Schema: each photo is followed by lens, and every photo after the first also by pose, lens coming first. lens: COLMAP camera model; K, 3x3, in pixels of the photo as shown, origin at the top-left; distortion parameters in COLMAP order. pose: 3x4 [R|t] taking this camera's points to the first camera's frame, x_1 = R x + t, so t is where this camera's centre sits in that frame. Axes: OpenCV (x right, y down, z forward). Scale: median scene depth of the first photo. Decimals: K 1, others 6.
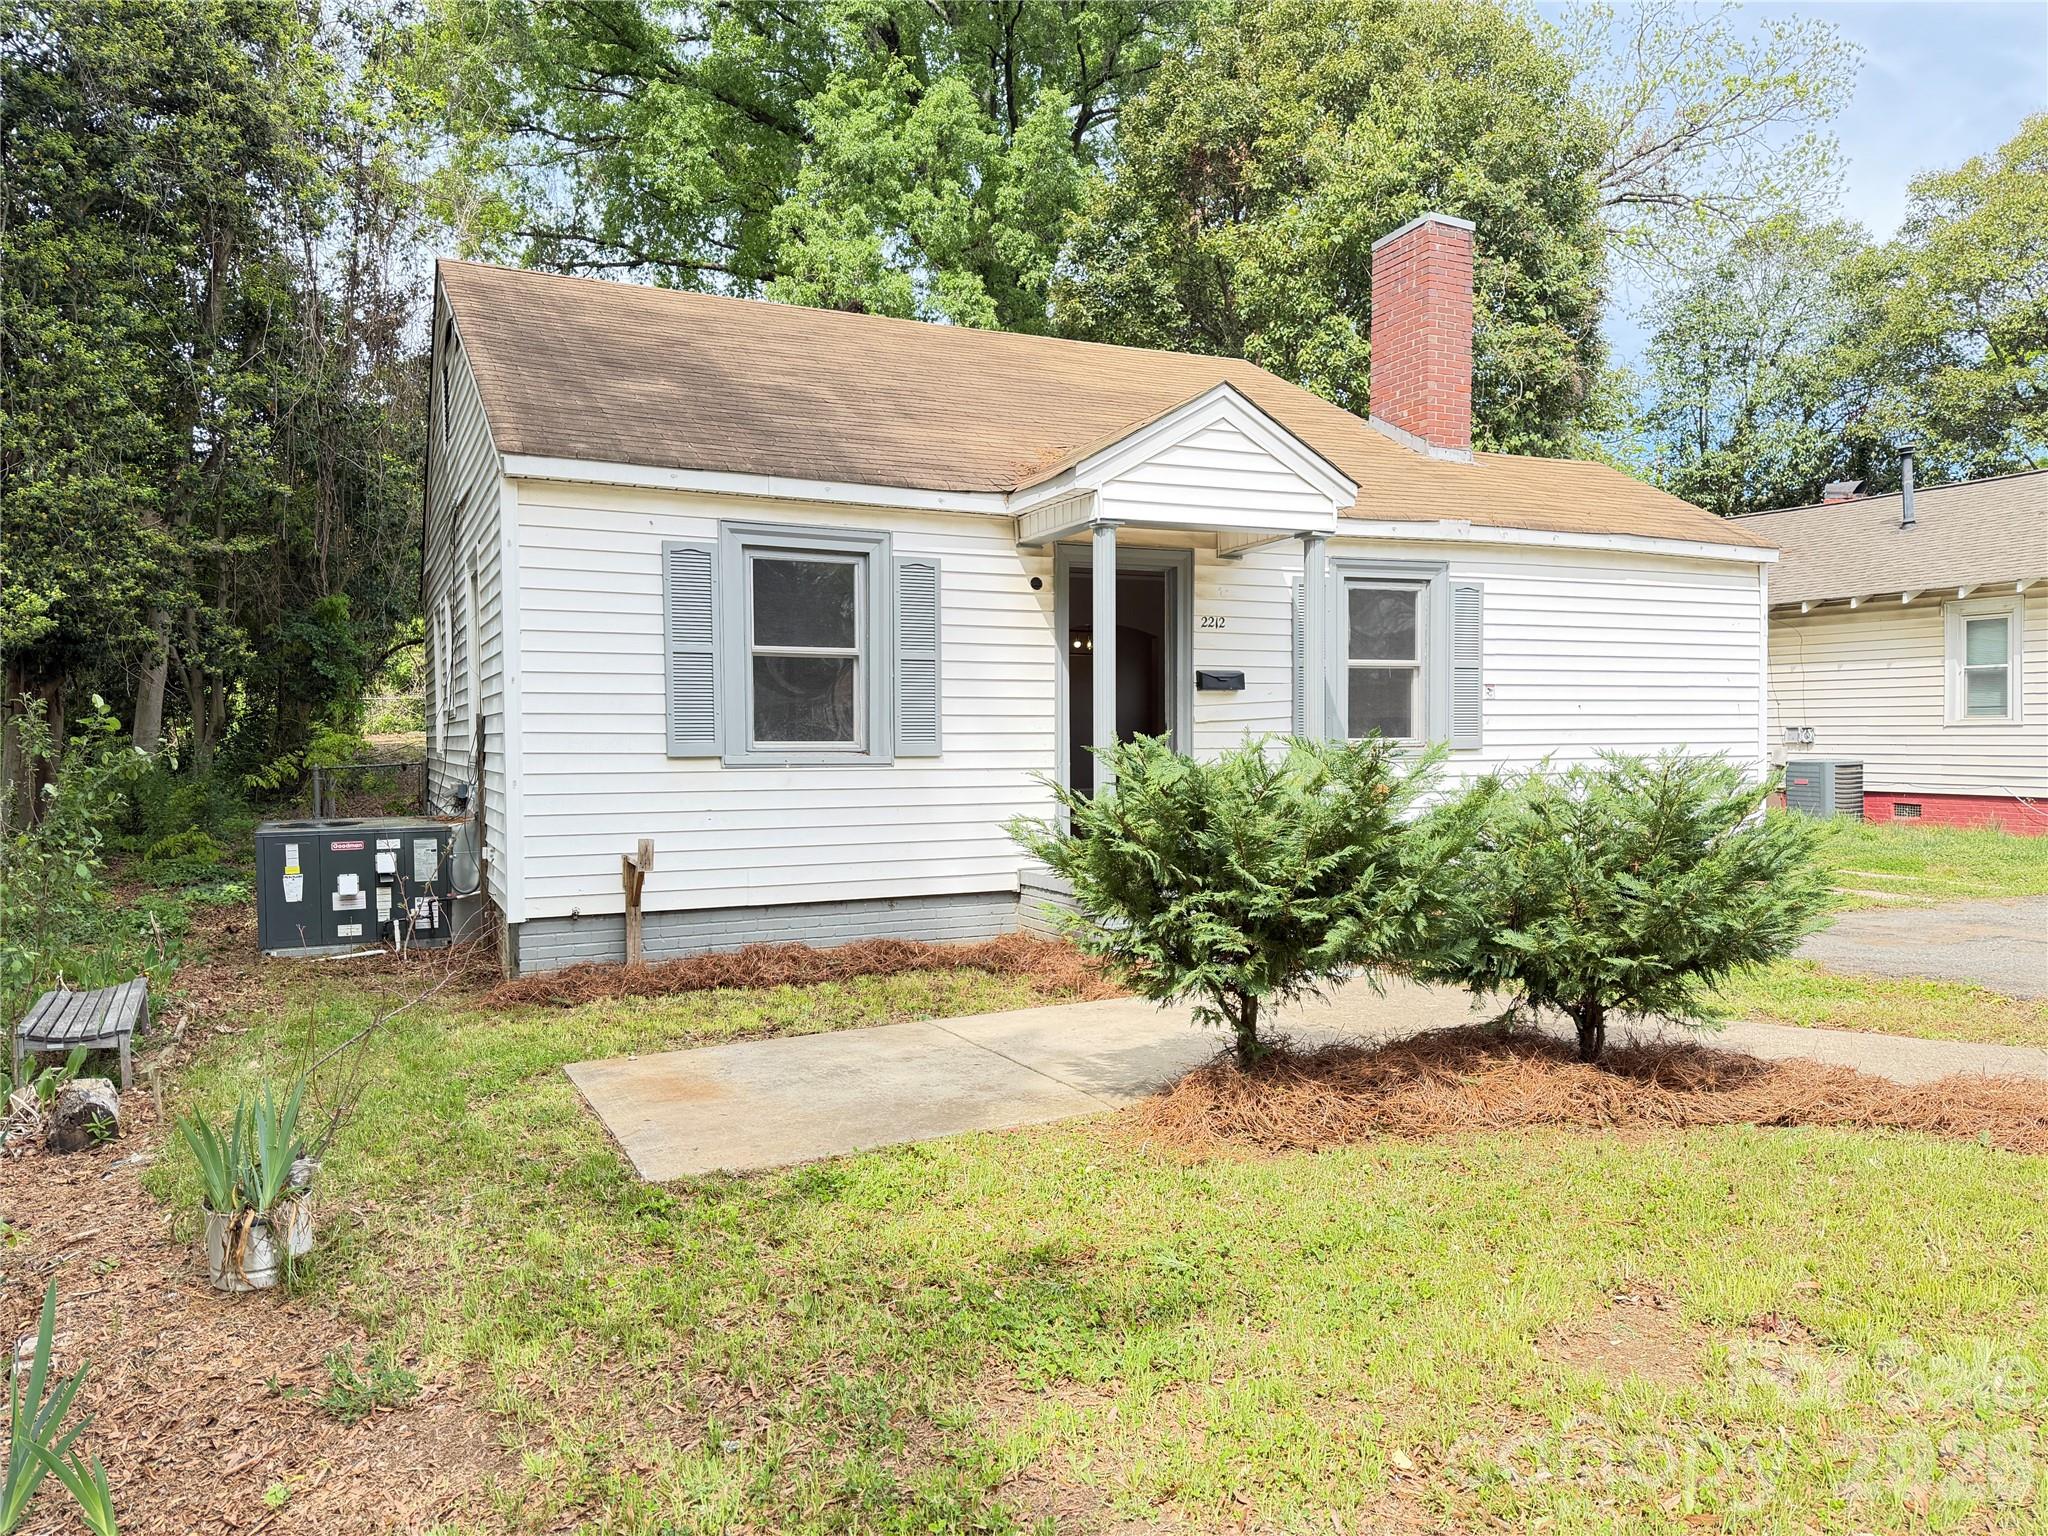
lens RADIAL K [[1471.1, 0, 1031.6], [0, 1471.1, 772.3], [0, 0, 1]] dist [0.027417, -0.022848]
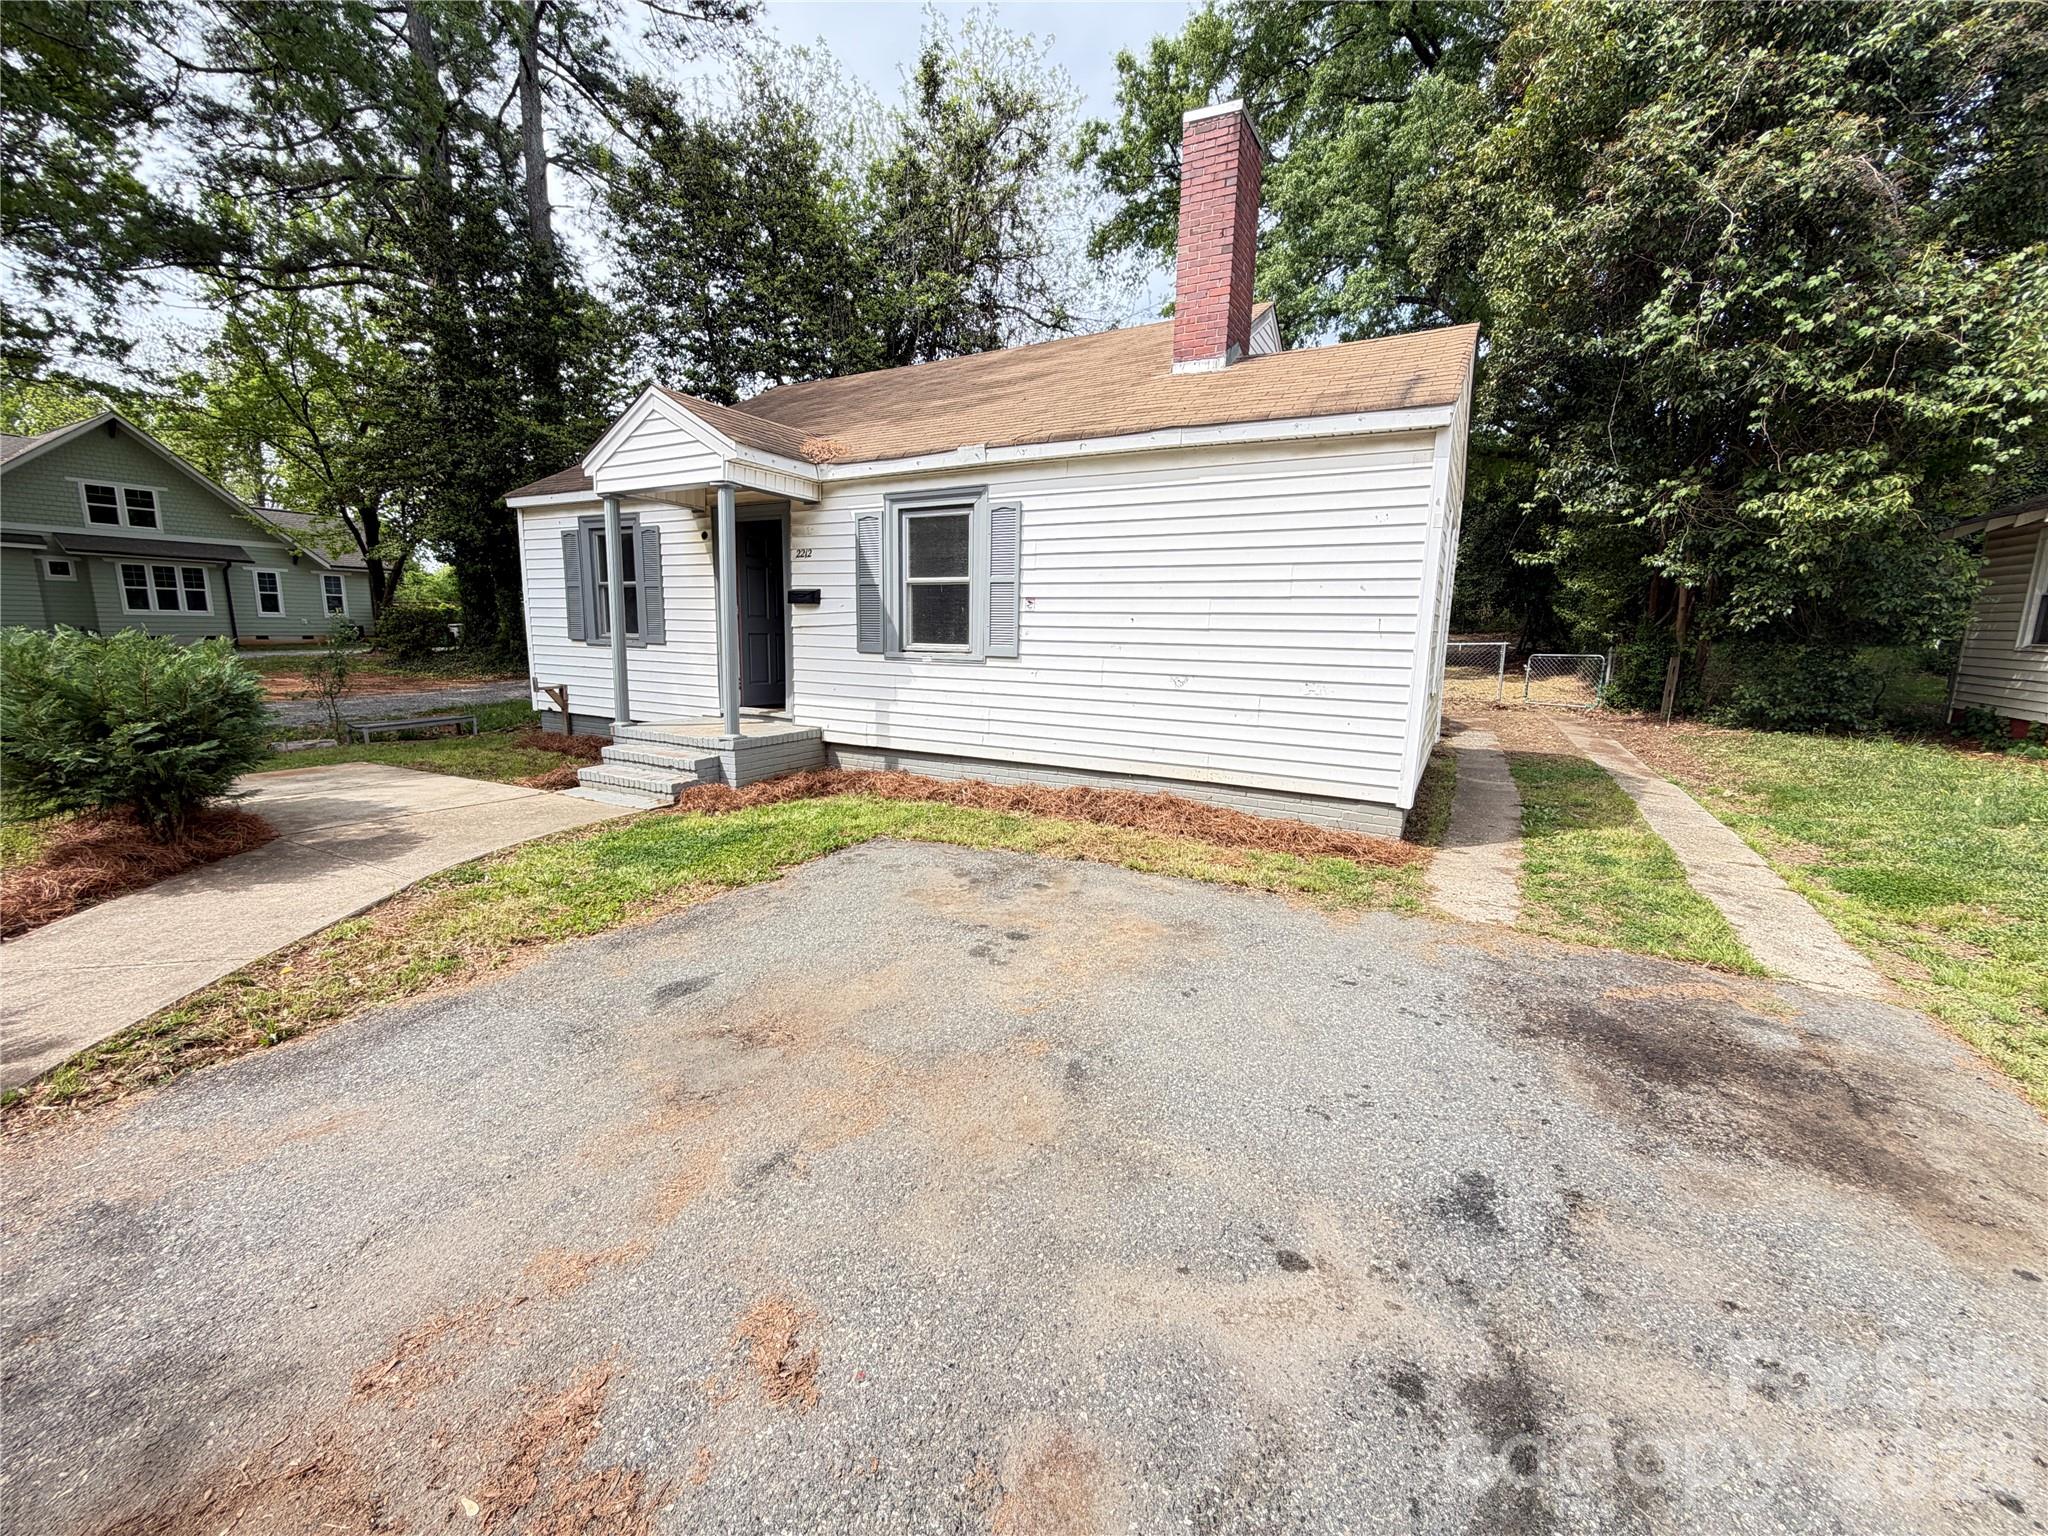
lens RADIAL K [[814.6, 0, 1014.3], [0, 814.6, 767.4], [0, 0, 1]] dist [-0.000631, 0.000843]
pose [[0.577810, 0.156819, -0.800964, 0.735464], [-0.043313, 0.985876, 0.161777, -0.030092], [0.815021, -0.058784, 0.576442, 0.585923]]
